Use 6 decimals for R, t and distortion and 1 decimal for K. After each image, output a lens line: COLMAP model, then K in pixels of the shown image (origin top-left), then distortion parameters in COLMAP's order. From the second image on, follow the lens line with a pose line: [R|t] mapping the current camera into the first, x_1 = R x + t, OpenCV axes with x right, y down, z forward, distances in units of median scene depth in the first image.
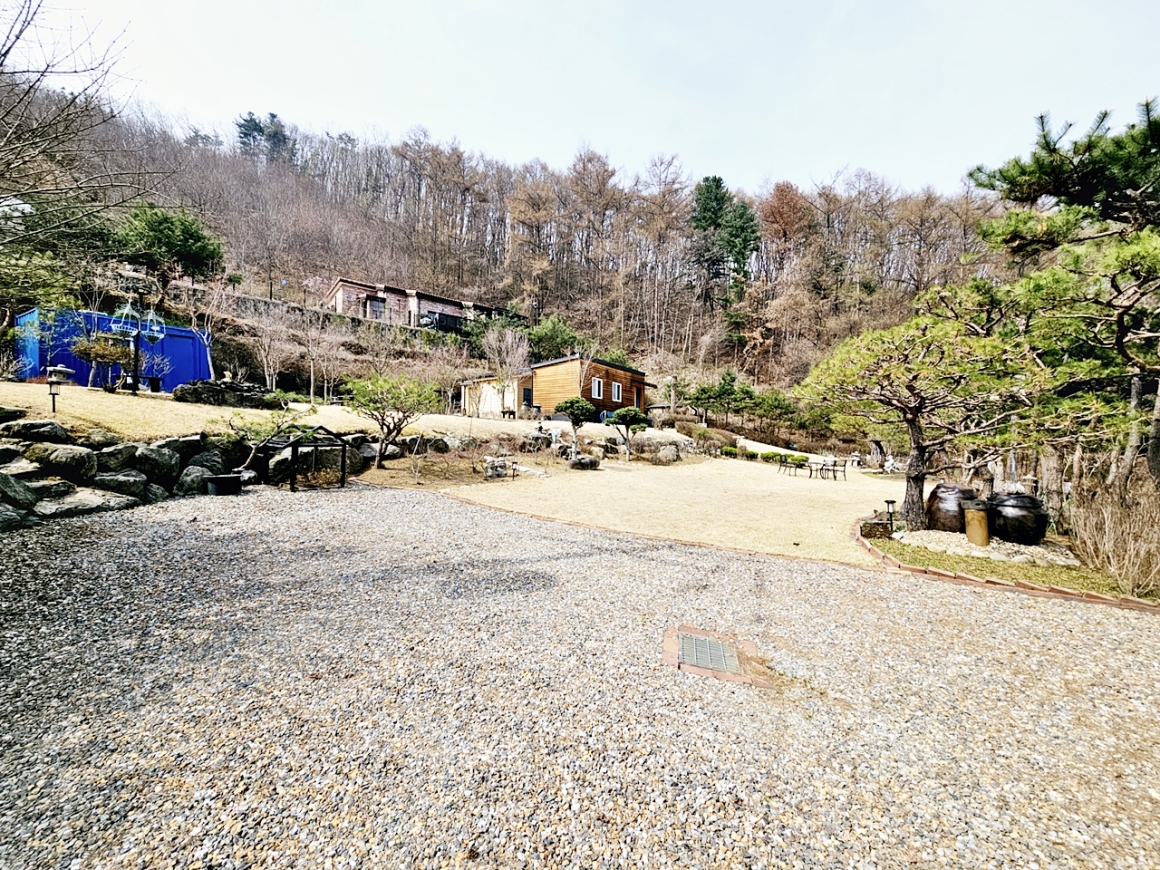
lens RADIAL K [[474.3, 0, 581.2], [0, 474.3, 437.5], [0, 0, 1]] dist [-0.006426, 0.002131]
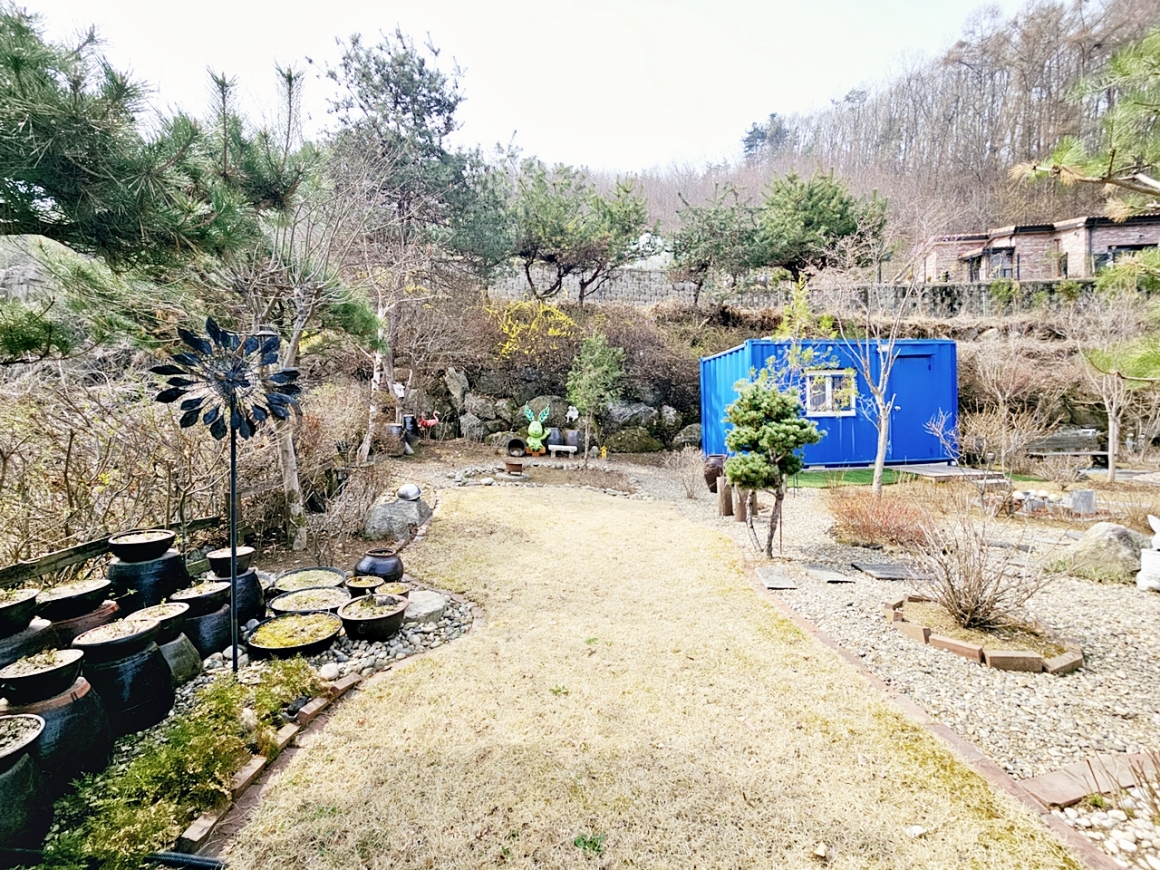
lens RADIAL K [[474.3, 0, 588.2], [0, 474.3, 431.7], [0, 0, 1]] dist [-0.006426, 0.002131]
pose [[0.618686, 0.001094, -0.785638, -0.383383], [0.010459, 0.999899, 0.009628, -0.077650], [0.785569, -0.014174, 0.618612, 0.209162]]
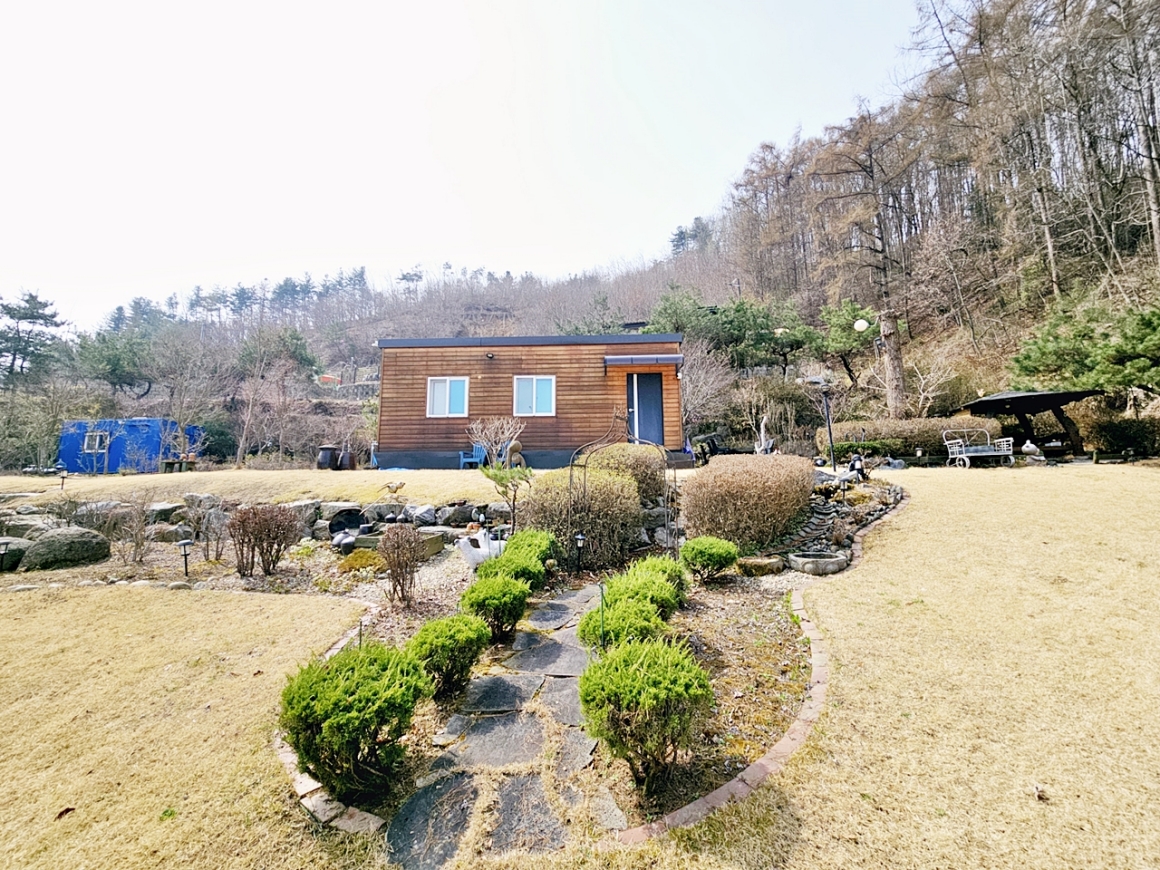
lens RADIAL K [[474.3, 0, 577.1], [0, 474.3, 437.2], [0, 0, 1]] dist [-0.006426, 0.002131]
pose [[0.491563, -0.129767, -0.861119, 0.467651], [0.014198, 0.989898, -0.141068, 0.006573], [0.870726, 0.057117, 0.488440, 0.803055]]
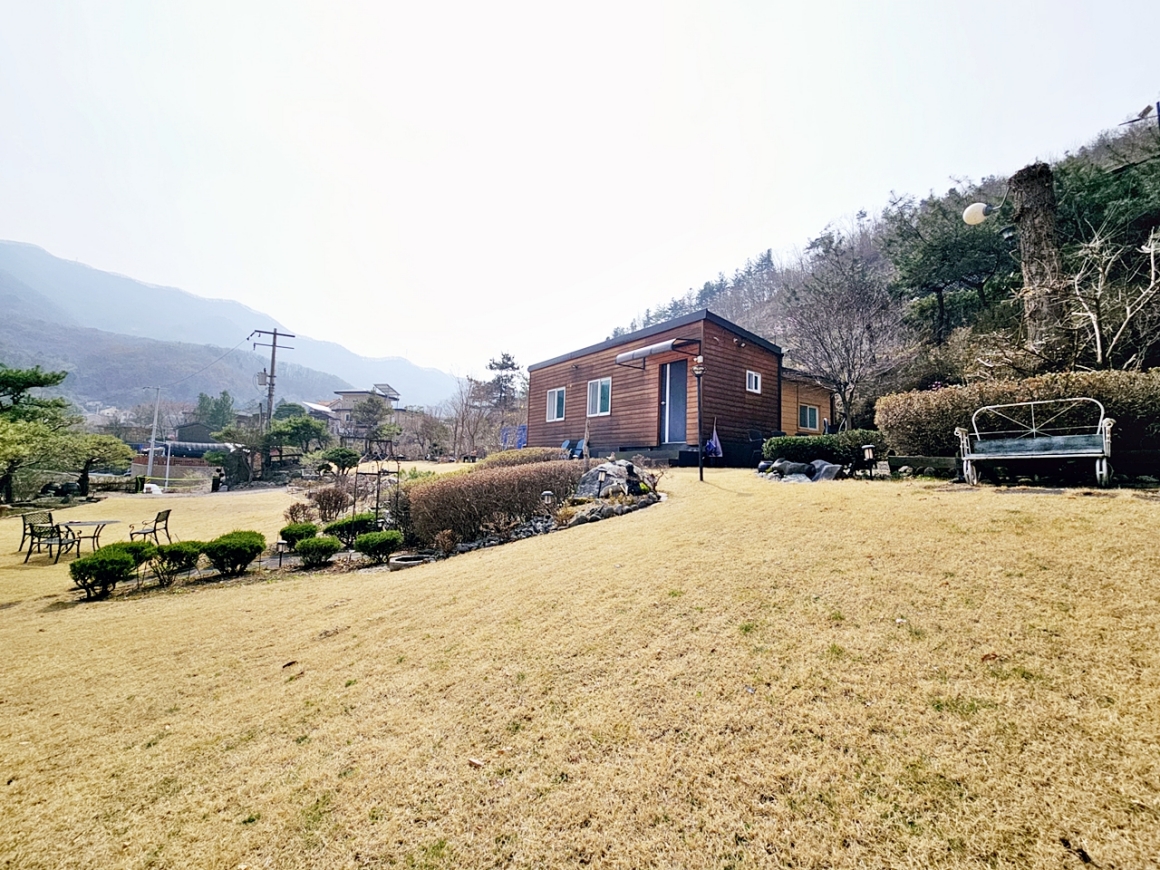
lens RADIAL K [[474.3, 0, 579.2], [0, 474.3, 437.4], [0, 0, 1]] dist [-0.006426, 0.002131]
pose [[-0.389583, -0.089018, -0.916679, 0.522972], [-0.035746, 0.996030, -0.081531, -0.013279], [0.920297, 0.001005, -0.391218, 1.152624]]
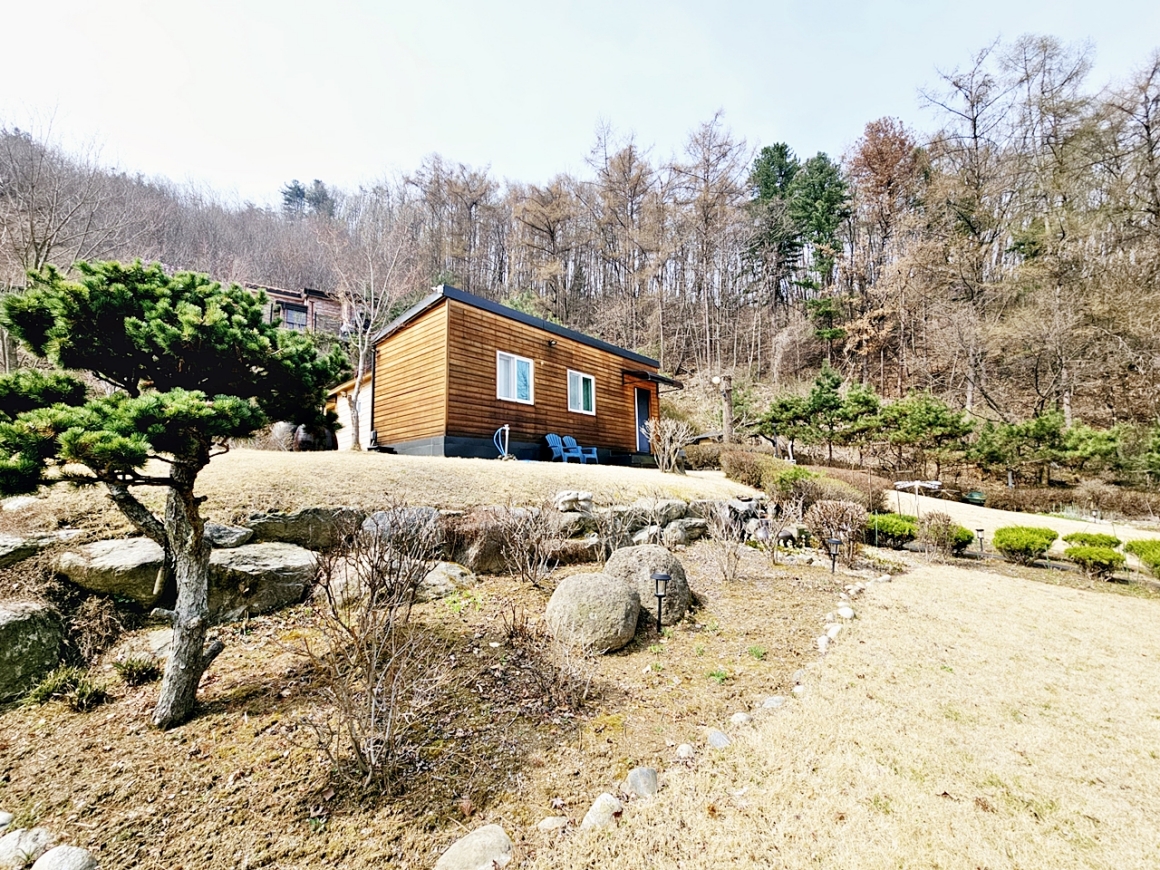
lens RADIAL K [[474.3, 0, 577.2], [0, 474.3, 435.9], [0, 0, 1]] dist [-0.006426, 0.002131]
pose [[0.986070, -0.048814, -0.159009, 0.138184], [0.030679, 0.992941, -0.114573, -0.003842], [0.163479, 0.108098, 0.980607, 0.550383]]
